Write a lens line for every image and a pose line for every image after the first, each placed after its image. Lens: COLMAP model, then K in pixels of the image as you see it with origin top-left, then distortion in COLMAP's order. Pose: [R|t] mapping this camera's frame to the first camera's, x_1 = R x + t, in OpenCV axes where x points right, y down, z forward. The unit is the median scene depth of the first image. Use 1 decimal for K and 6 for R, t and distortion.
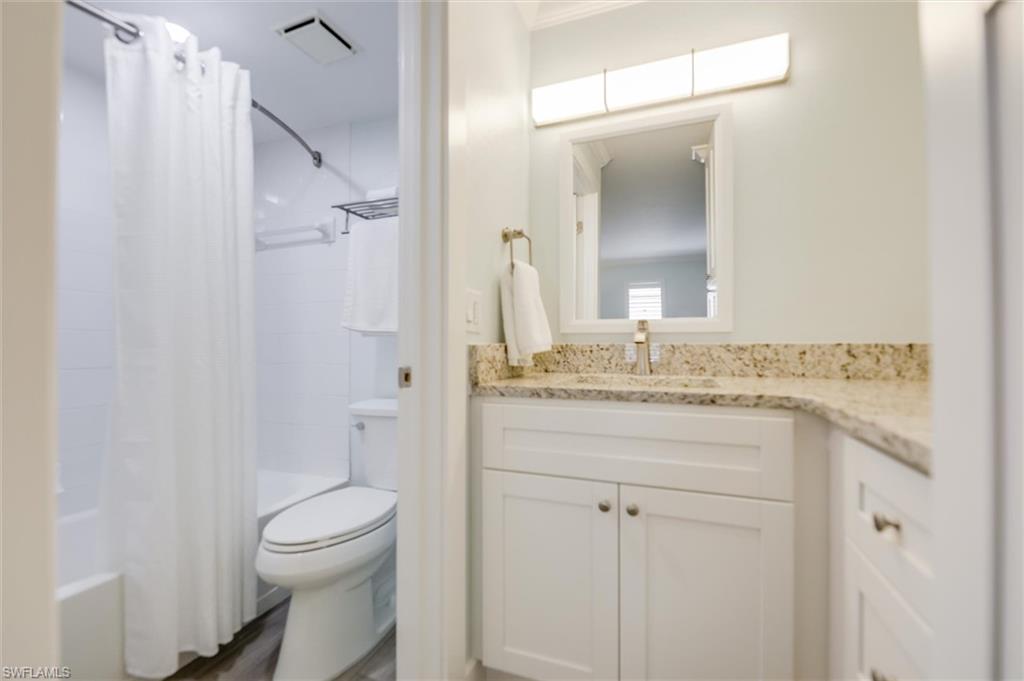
lens RADIAL K [[416.4, 0, 516.8], [0, 416.4, 341.8], [0, 0, 1]] dist [-0.012714, -0.000068]
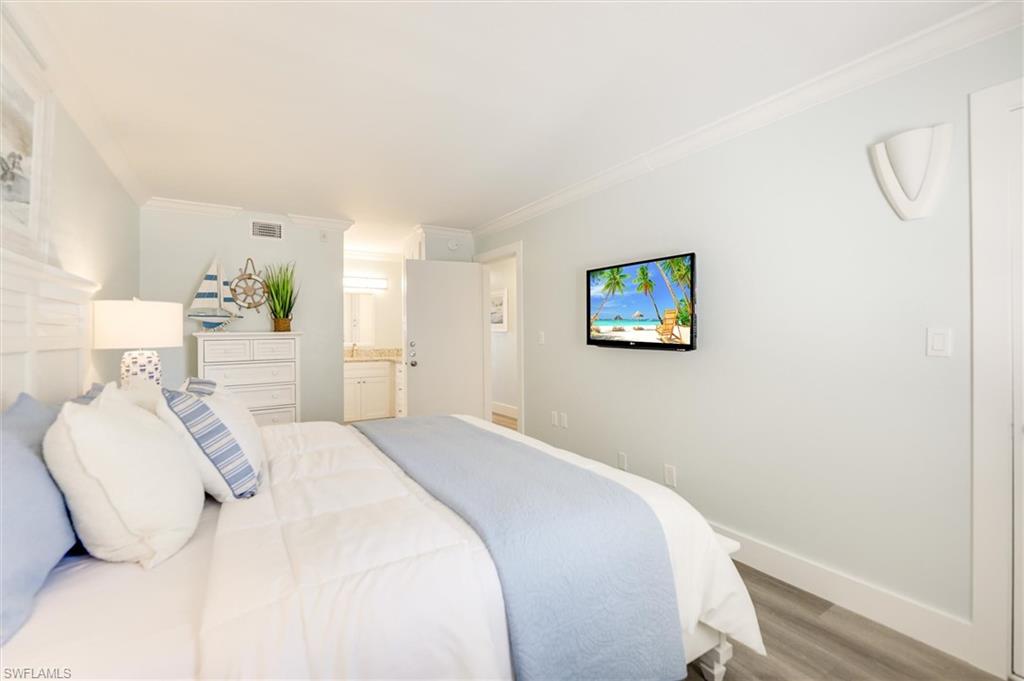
lens RADIAL K [[438.3, 0, 514.1], [0, 438.3, 331.5], [0, 0, 1]] dist [-0.001392, -0.000312]
pose [[0.599185, -0.000744, 0.800611, -2.241586], [-0.003015, 0.999990, 0.003186, -0.196965], [-0.800605, -0.004323, 0.599177, -2.852975]]
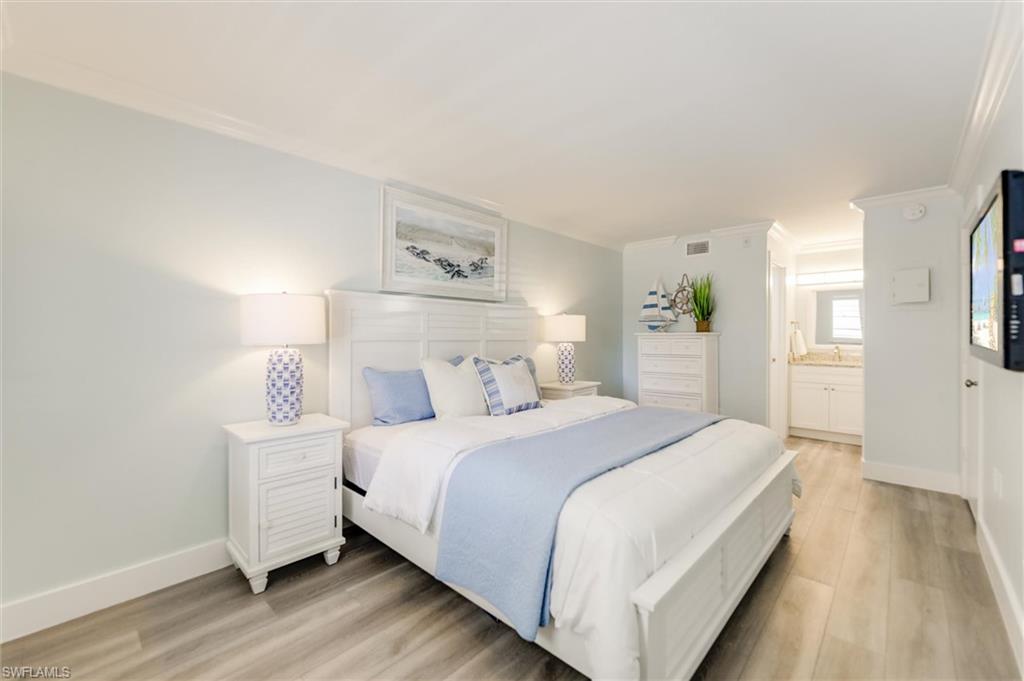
lens RADIAL K [[421.3, 0, 514.1], [0, 421.3, 337.7], [0, 0, 1]] dist [-0.001274, -0.000189]
pose [[0.926785, 0.000622, -0.375592, -0.939207], [0.004268, 0.999917, 0.012187, -0.185934], [0.375568, -0.012898, 0.926705, -3.505956]]
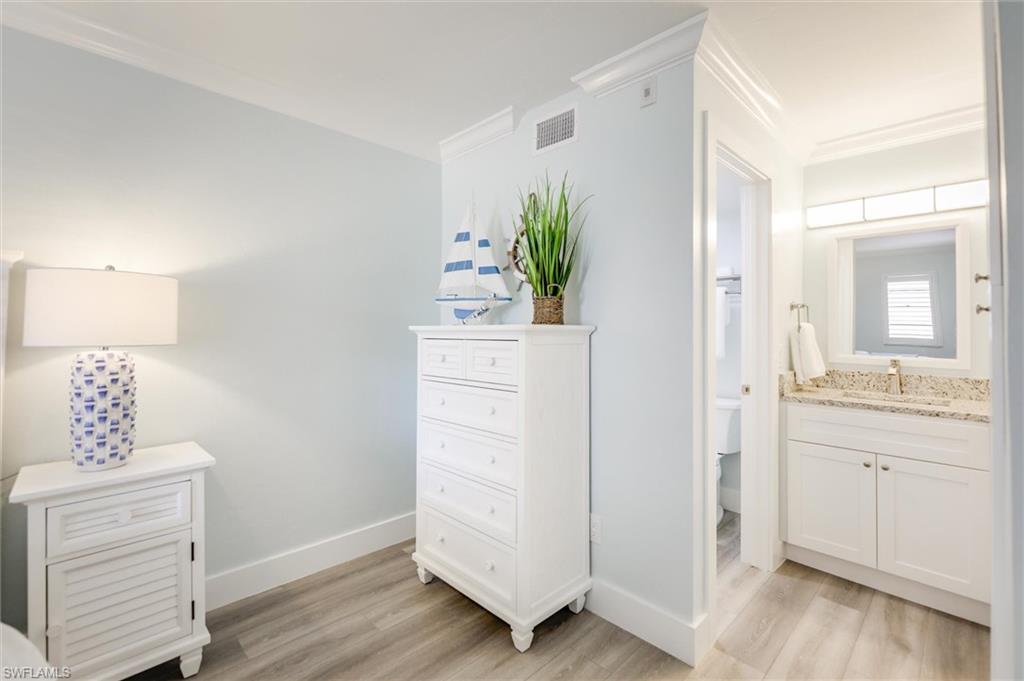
lens RADIAL K [[442.1, 0, 512.5], [0, 442.1, 320.1], [0, 0, 1]] dist [-0.009291, 0.000030]
pose [[0.901798, -0.001092, -0.432156, -0.291156], [-0.004672, 0.999914, -0.012276, -0.179387], [0.432132, 0.013089, 0.901715, -1.156033]]
